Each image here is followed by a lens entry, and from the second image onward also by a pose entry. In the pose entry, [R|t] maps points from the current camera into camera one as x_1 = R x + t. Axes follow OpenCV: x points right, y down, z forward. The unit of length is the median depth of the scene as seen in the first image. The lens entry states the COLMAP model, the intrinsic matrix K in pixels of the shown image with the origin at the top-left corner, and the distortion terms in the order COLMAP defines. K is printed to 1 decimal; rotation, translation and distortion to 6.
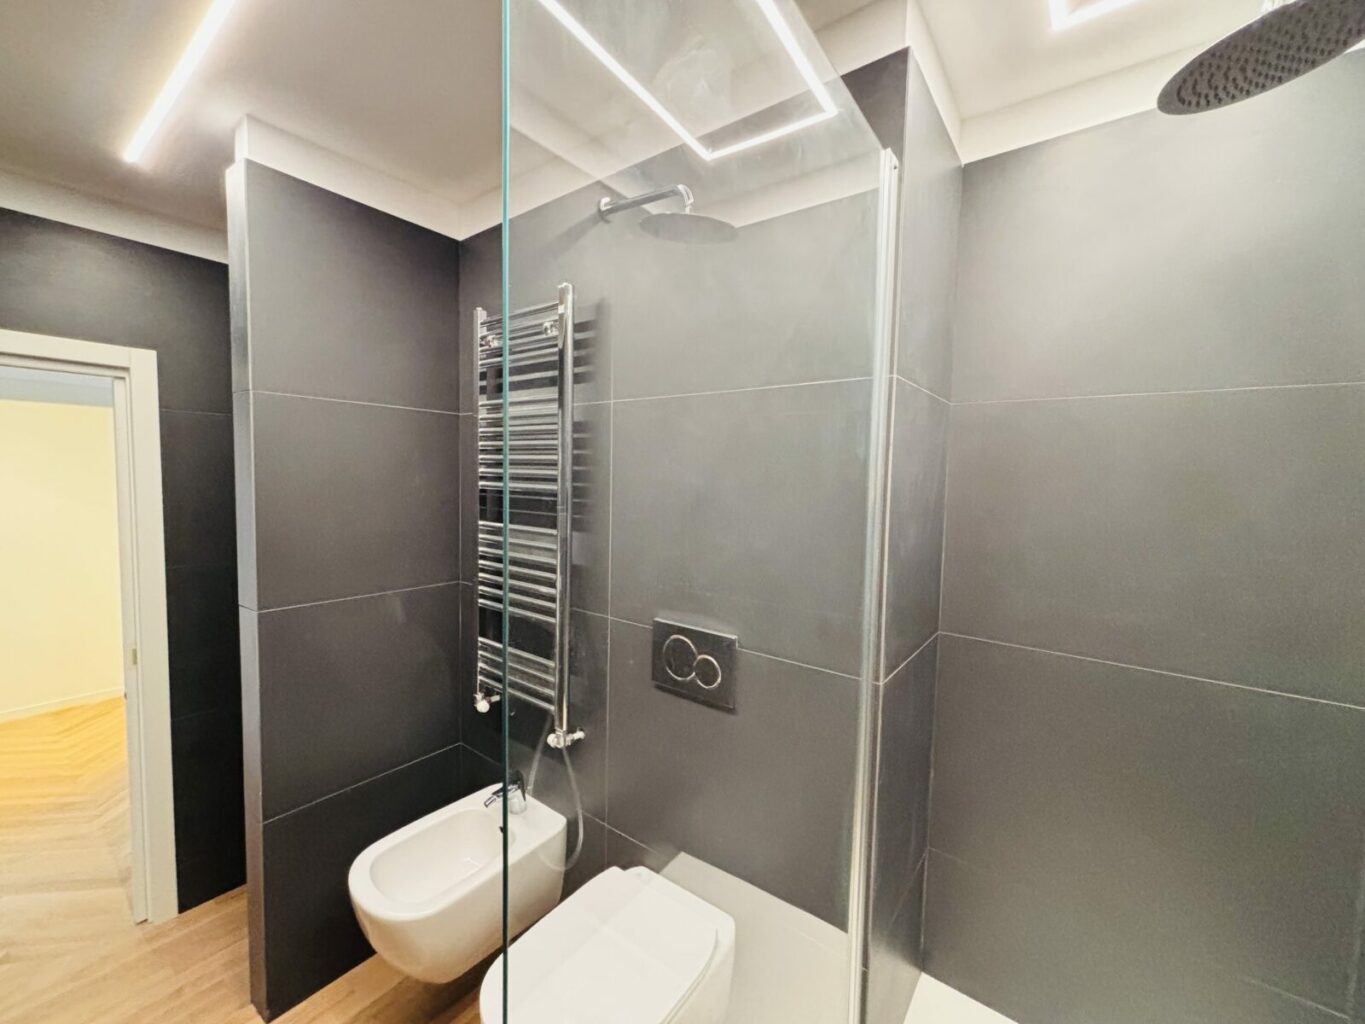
lens RADIAL K [[547.7, 0, 683.6], [0, 547.7, 512.7], [0, 0, 1]] dist [-0.001342, -0.000180]
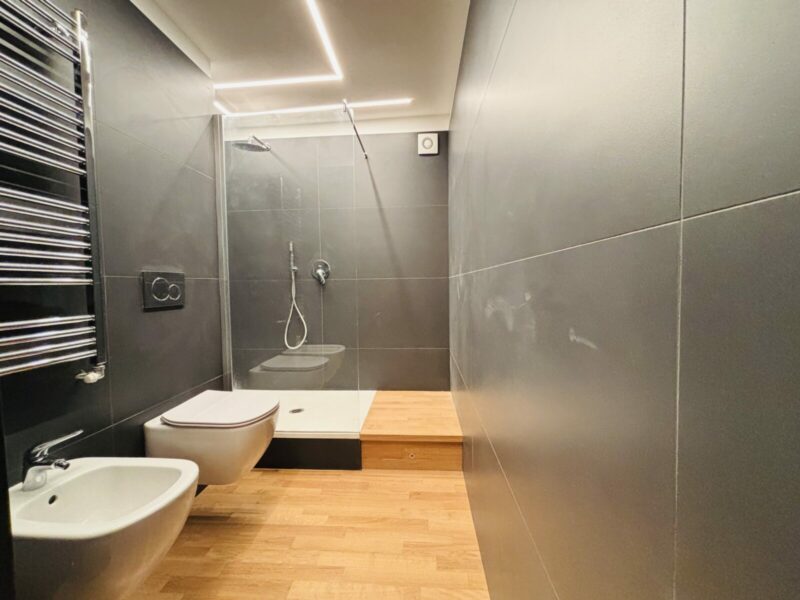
lens RADIAL K [[321.0, 0, 399.3], [0, 321.0, 301.2], [0, 0, 1]] dist [-0.001342, -0.000180]
pose [[-0.530151, -0.062665, 0.845585, -1.402410], [0.059776, 0.992022, 0.110994, 0.233622], [-0.845794, 0.109390, -0.522175, 0.886074]]
